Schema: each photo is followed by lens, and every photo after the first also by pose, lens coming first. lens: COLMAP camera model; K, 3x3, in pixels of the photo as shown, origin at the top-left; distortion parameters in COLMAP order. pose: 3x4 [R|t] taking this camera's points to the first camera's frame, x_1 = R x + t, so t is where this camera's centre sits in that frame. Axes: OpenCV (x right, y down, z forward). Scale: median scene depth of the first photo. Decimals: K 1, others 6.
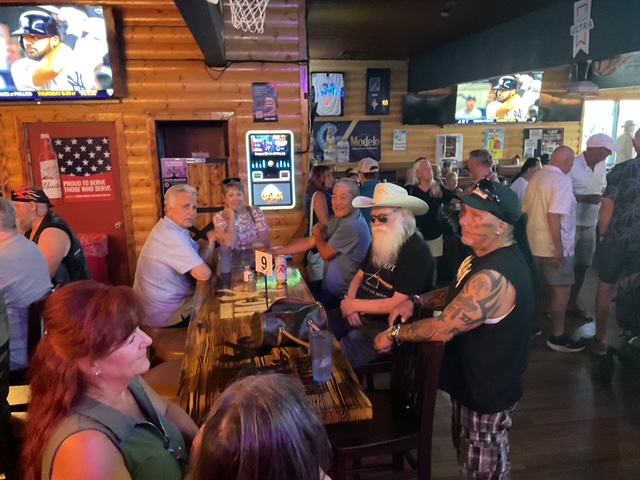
lens RADIAL K [[525.8, 0, 319.8], [0, 525.8, 240.8], [0, 0, 1]] dist [0.045654, -0.090712]
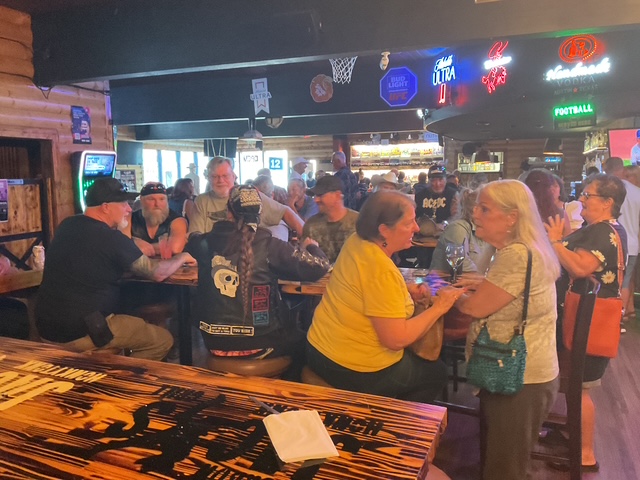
lens RADIAL K [[525.8, 0, 318.3], [0, 525.8, 241.2], [0, 0, 1]] dist [0.045654, -0.090712]
pose [[0.501996, -0.102474, 0.858778, -0.846484], [0.194472, 0.980902, 0.003369, 0.052733], [-0.842722, 0.165317, 0.512337, 0.117882]]
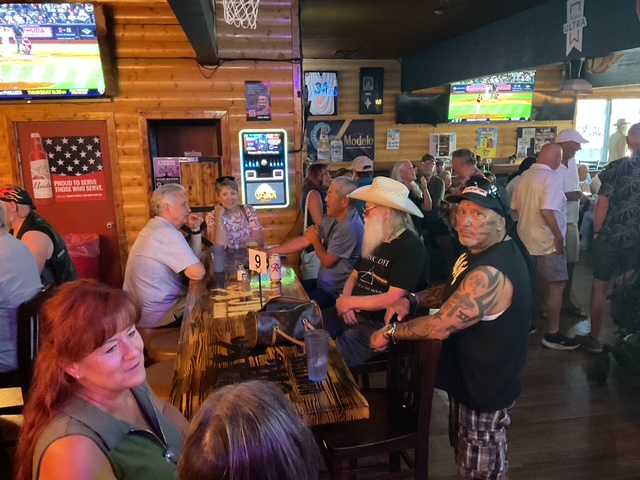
lens RADIAL K [[525.8, 0, 320.2], [0, 525.8, 240.5], [0, 0, 1]] dist [0.045654, -0.090712]
pose [[0.999909, -0.004894, 0.012601, -0.000680], [0.004909, 0.999987, -0.001186, 0.002431], [-0.012595, 0.001247, 0.999920, 0.006397]]
